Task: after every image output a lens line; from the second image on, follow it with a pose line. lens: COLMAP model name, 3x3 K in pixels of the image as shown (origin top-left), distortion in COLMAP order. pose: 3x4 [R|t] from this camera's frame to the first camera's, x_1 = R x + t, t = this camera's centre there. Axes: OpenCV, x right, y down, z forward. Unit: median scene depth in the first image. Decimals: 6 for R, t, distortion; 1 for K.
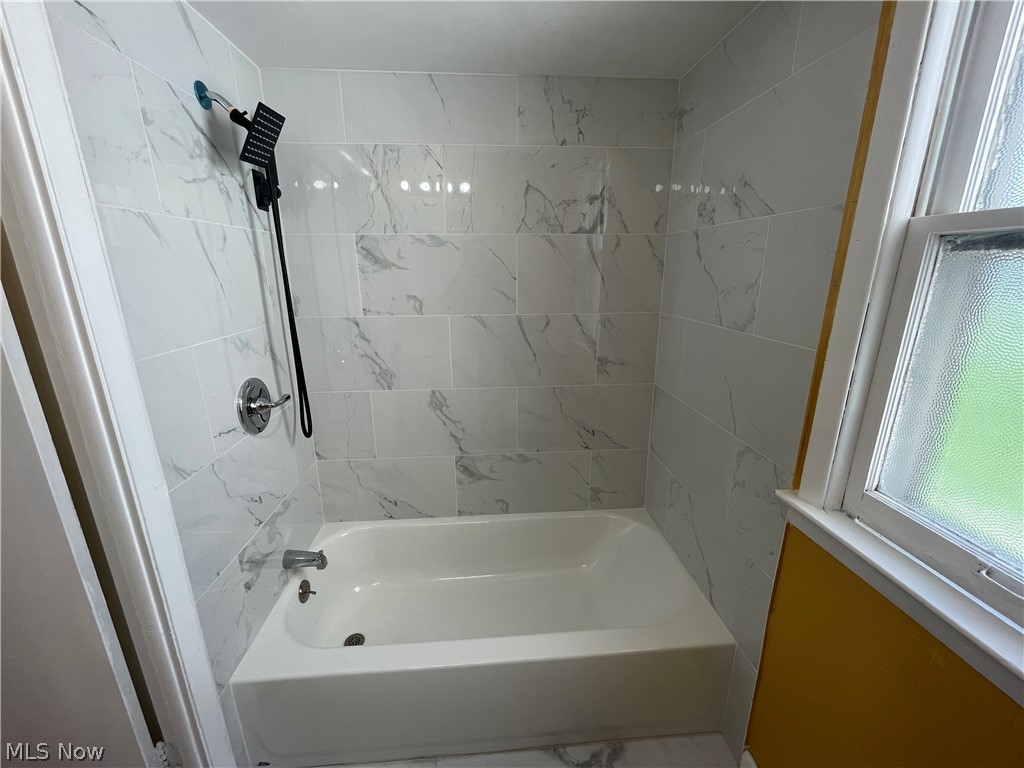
lens RADIAL K [[416.4, 0, 511.8], [0, 416.4, 384.8], [0, 0, 1]] dist [-0.002428, 0.000058]
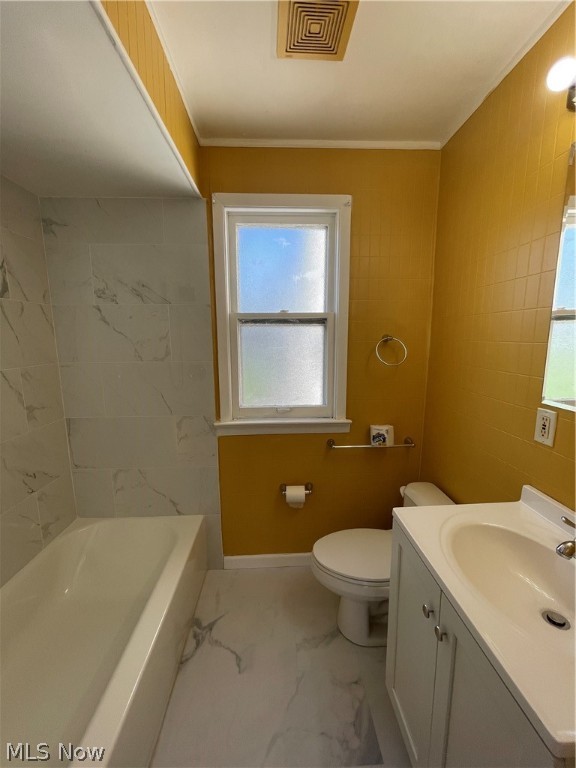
lens RADIAL K [[312.3, 0, 287.2], [0, 312.3, 382.6], [0, 0, 1]] dist [-0.002428, 0.000058]
pose [[0.043393, -0.149074, 0.987874, -0.731064], [0.276138, 0.952074, 0.131542, -0.055579], [-0.960138, 0.267082, 0.082479, 0.302644]]
